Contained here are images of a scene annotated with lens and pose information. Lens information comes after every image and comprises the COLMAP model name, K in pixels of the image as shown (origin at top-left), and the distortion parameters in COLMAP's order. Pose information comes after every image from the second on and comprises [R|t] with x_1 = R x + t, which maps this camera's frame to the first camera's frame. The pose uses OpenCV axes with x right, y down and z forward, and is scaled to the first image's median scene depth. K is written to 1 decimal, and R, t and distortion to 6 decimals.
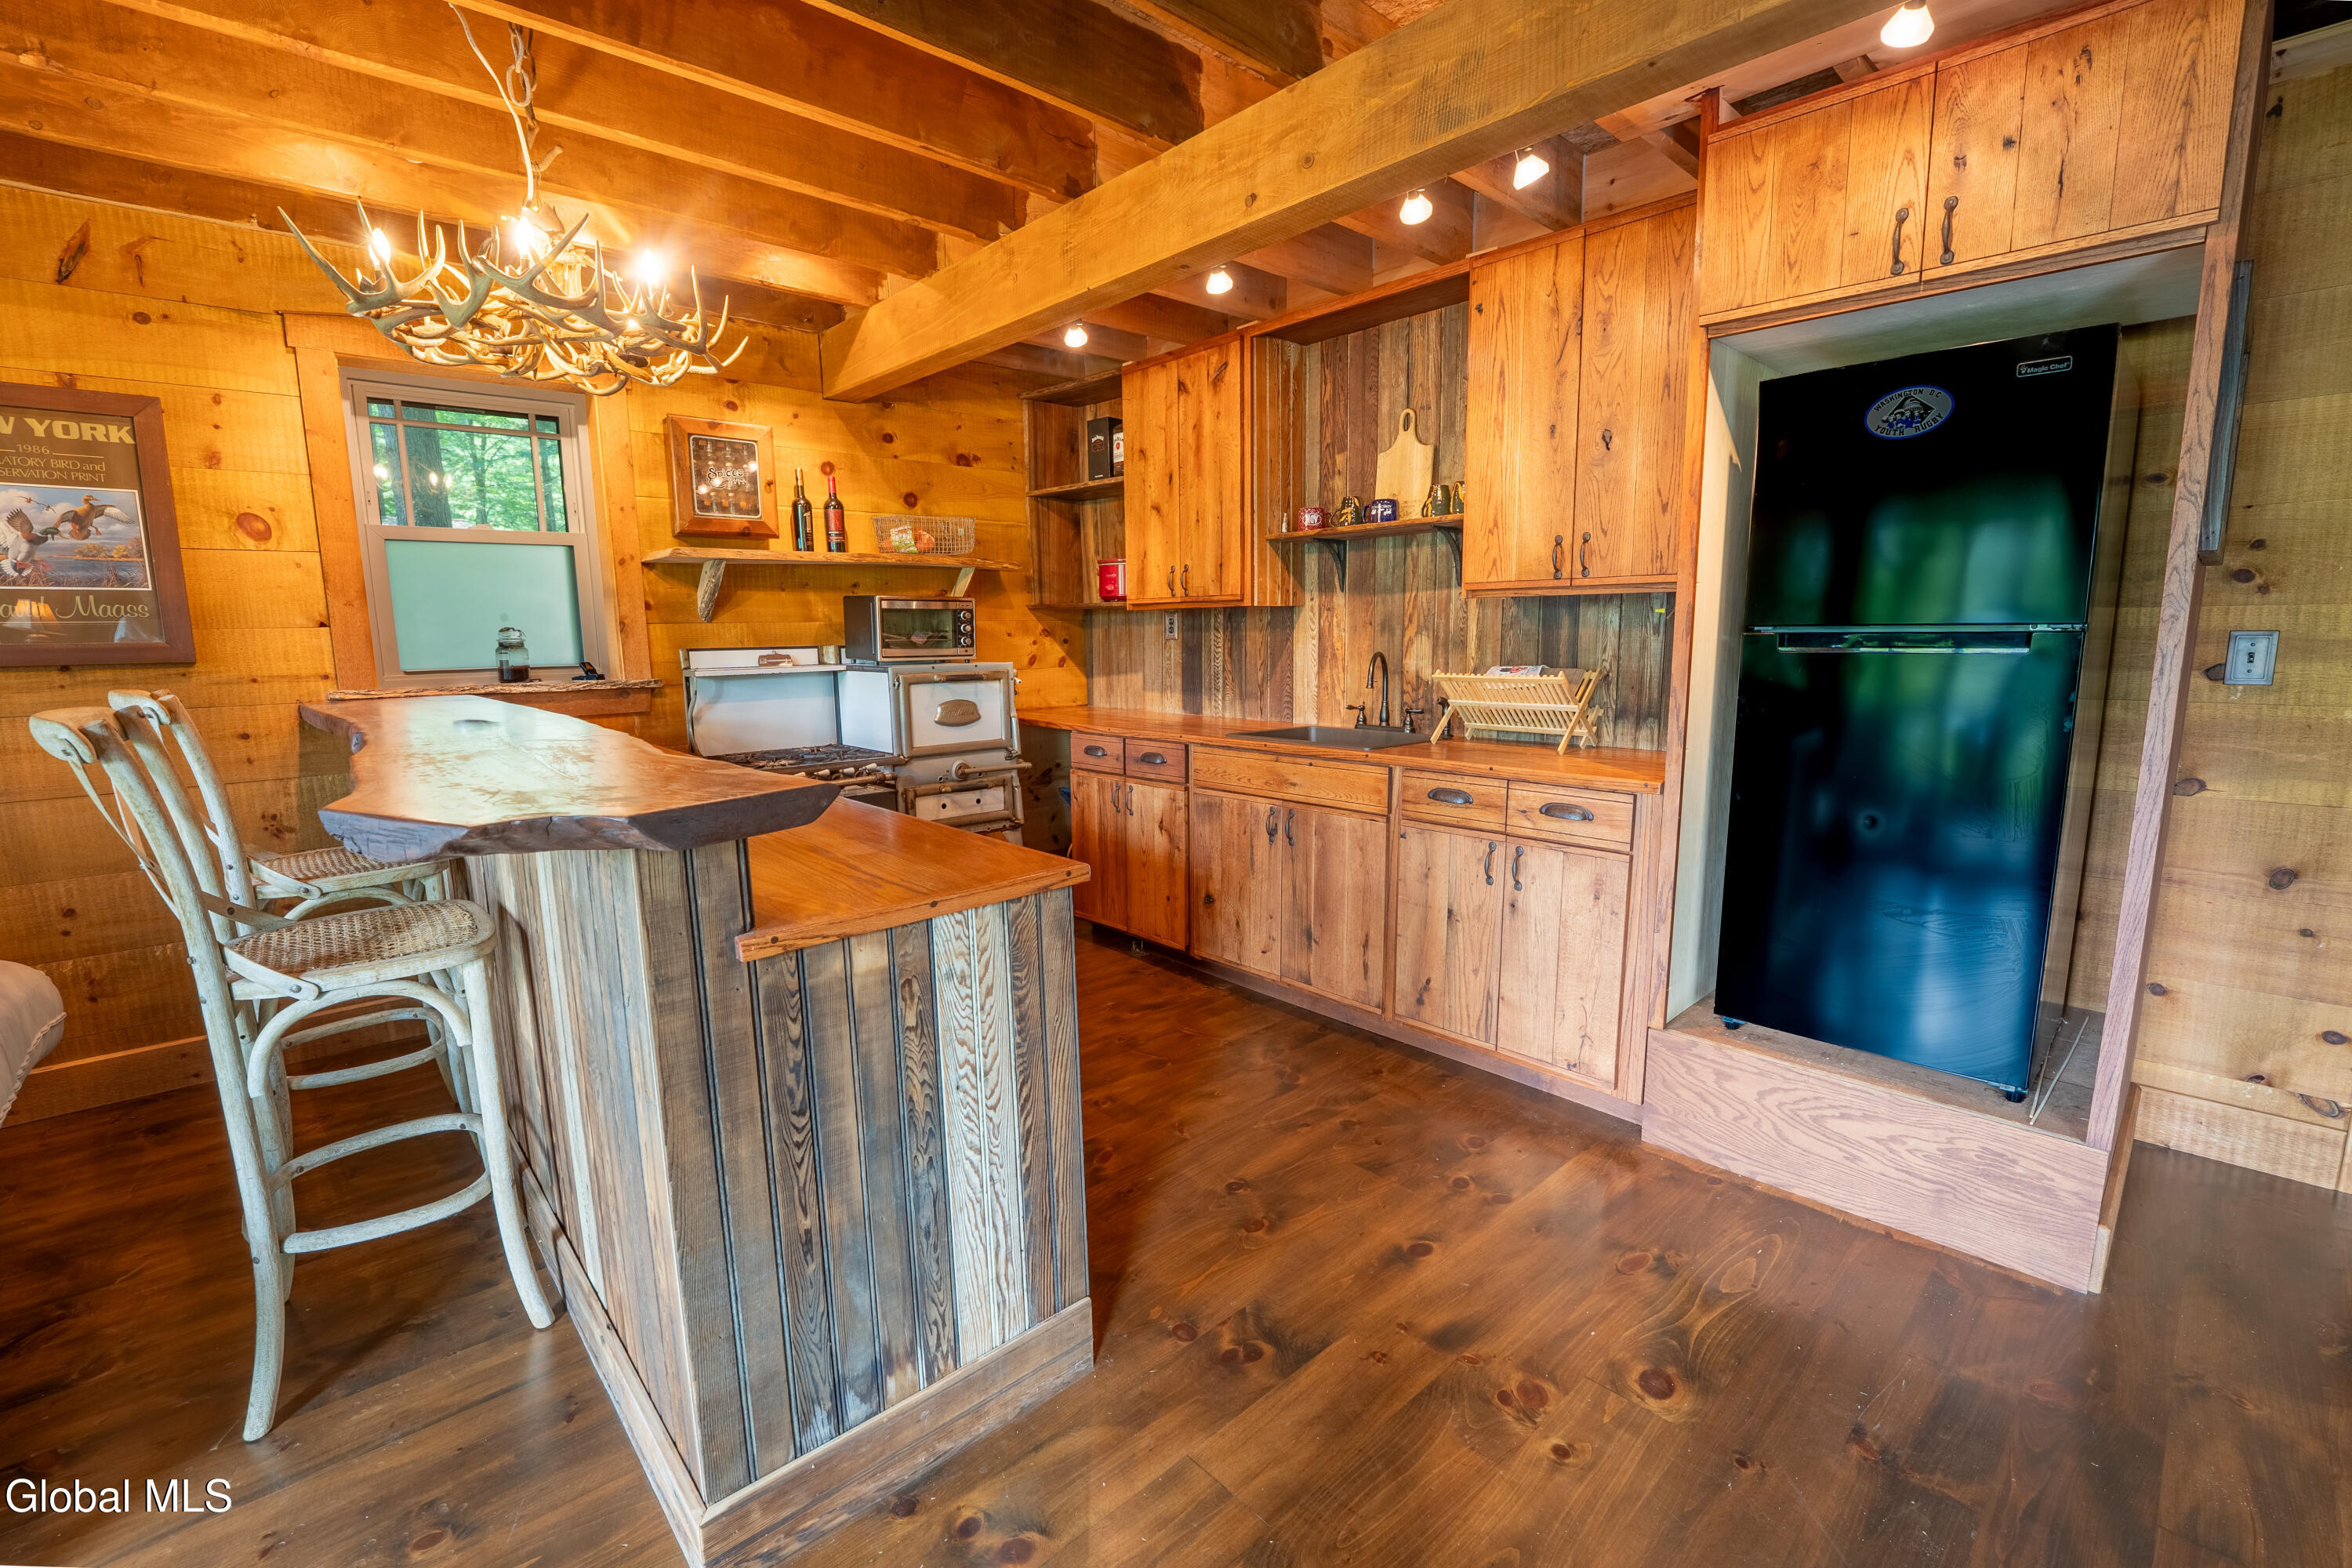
lens RADIAL K [[993.4, 0, 1168.0], [0, 993.4, 794.4], [0, 0, 1]] dist [-0.030521, 0.003715]
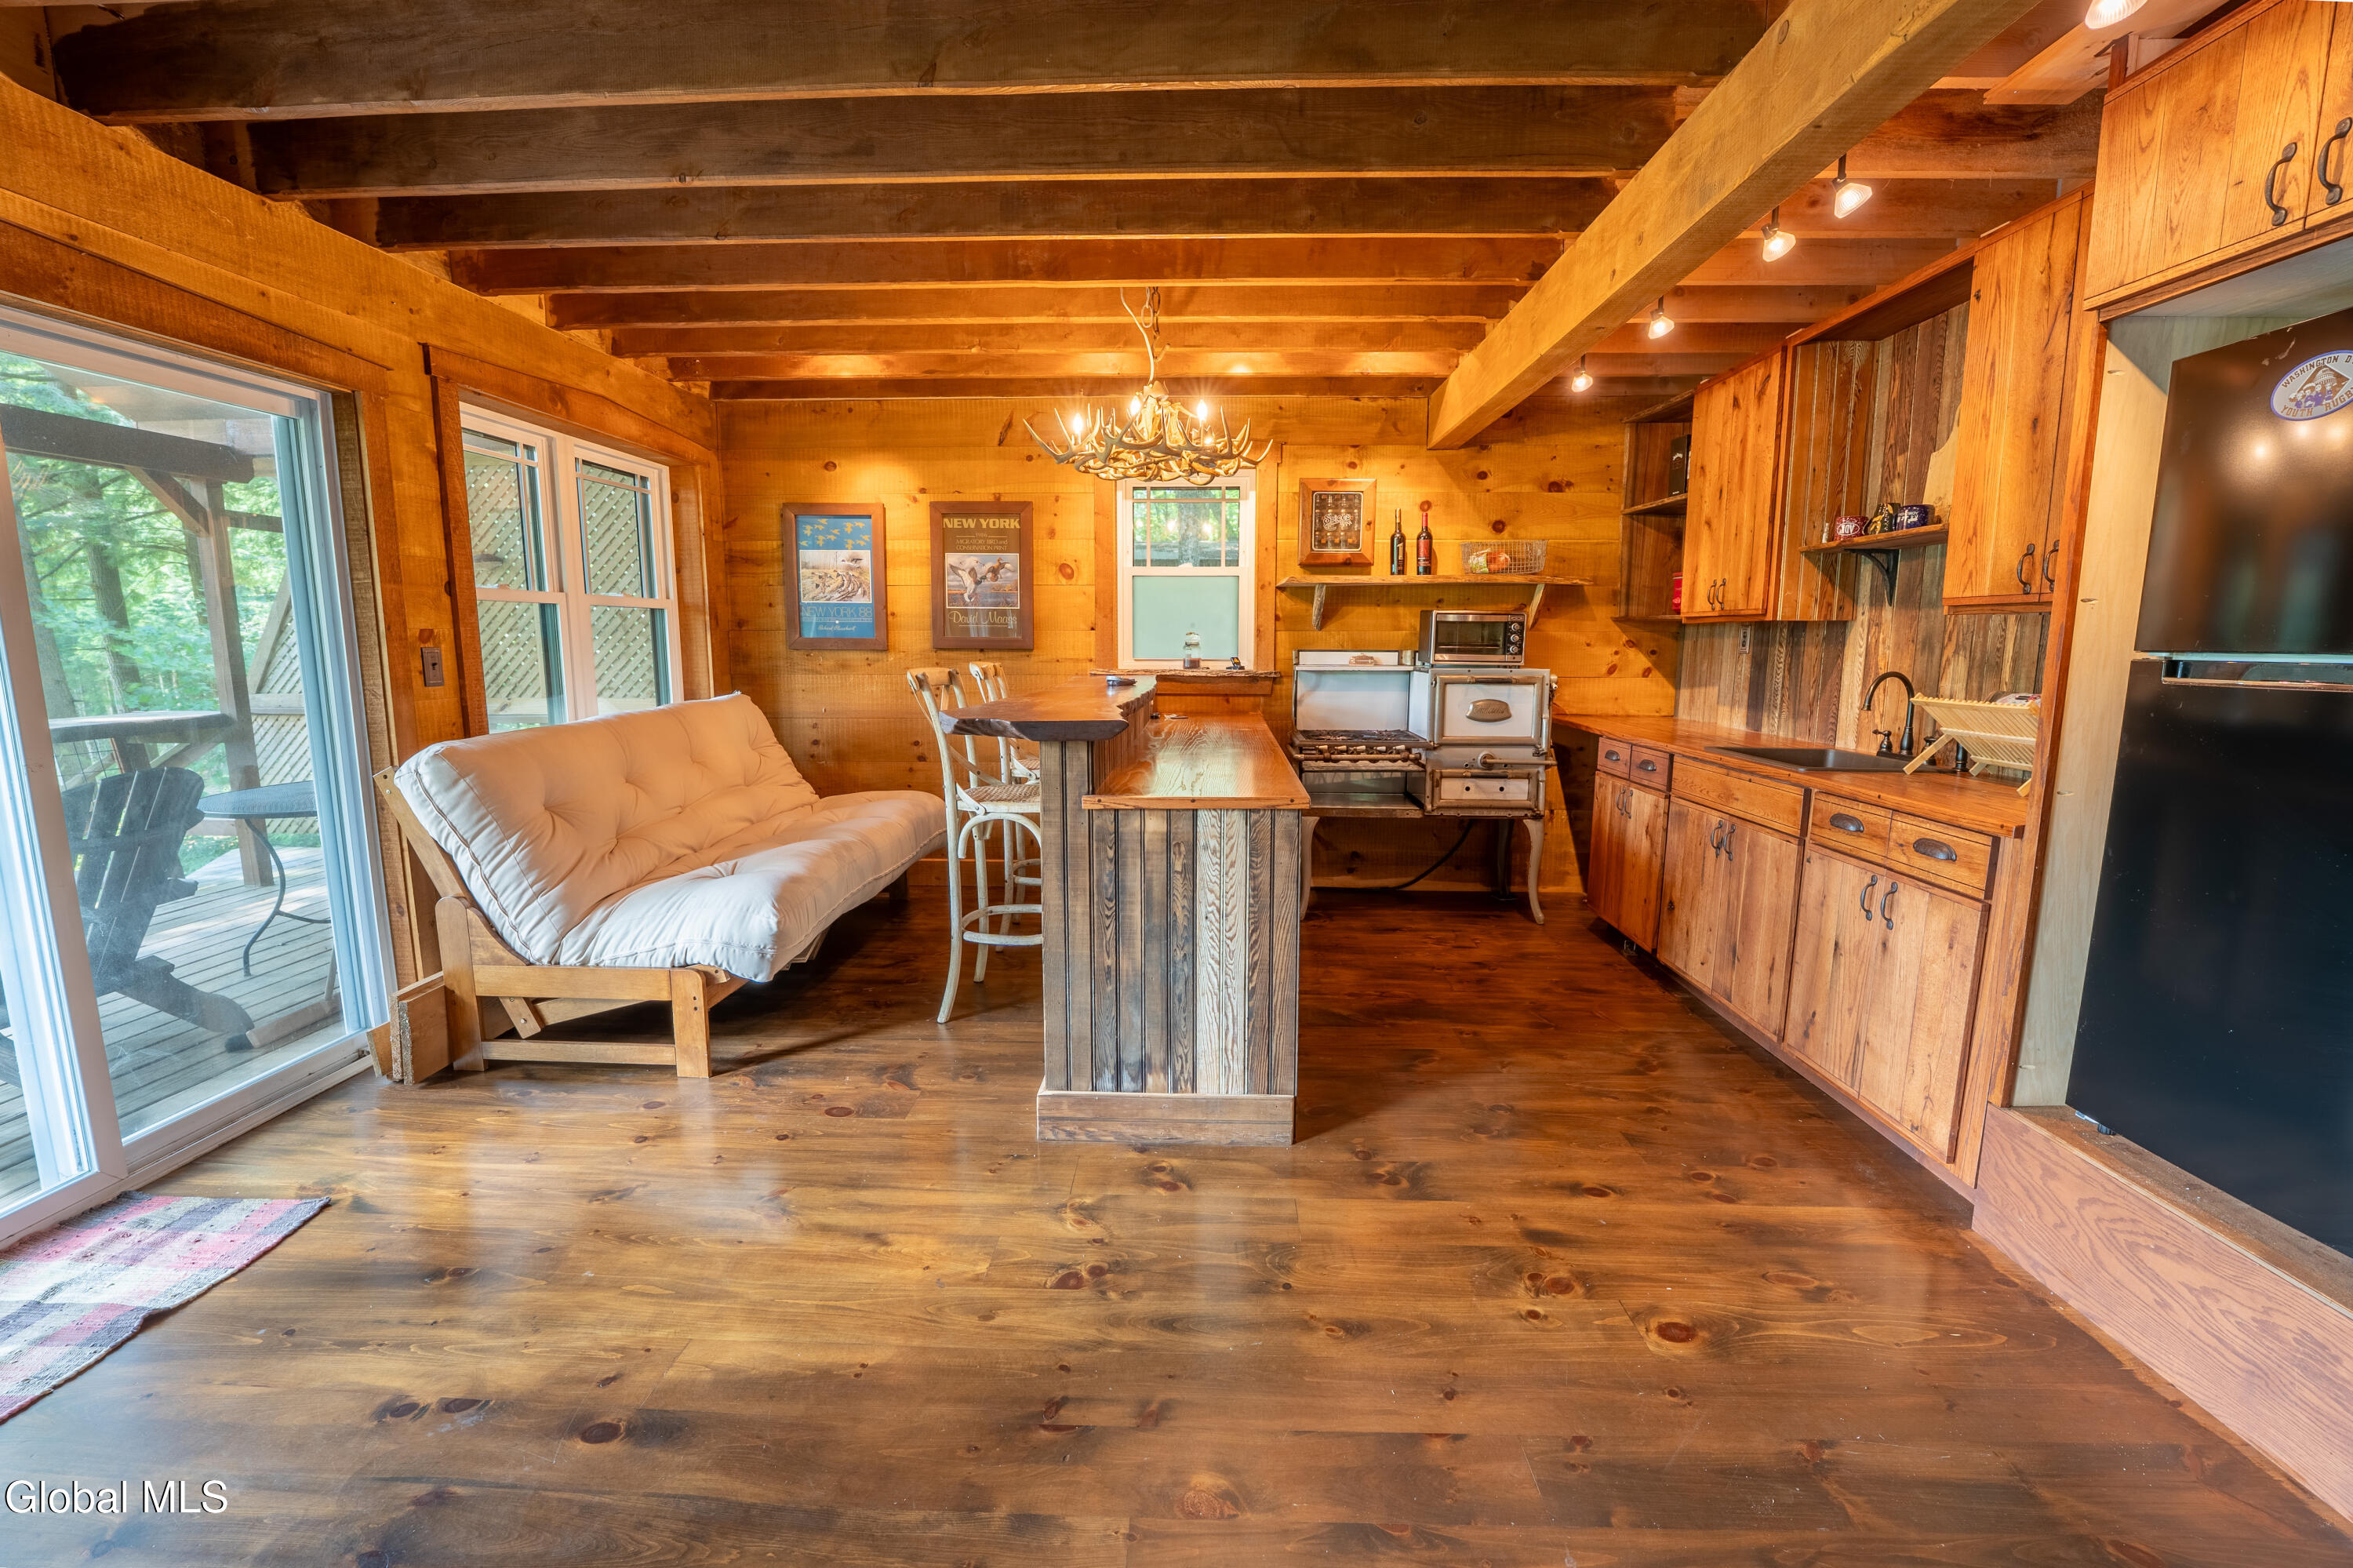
lens RADIAL K [[1013.6, 0, 1171.3], [0, 1013.6, 792.5], [0, 0, 1]] dist [-0.028188, 0.006952]
pose [[0.712807, 0.119389, -0.691124, 0.379396], [-0.125840, 0.991185, 0.041435, 0.011681], [0.689979, 0.057436, 0.721547, -0.115299]]
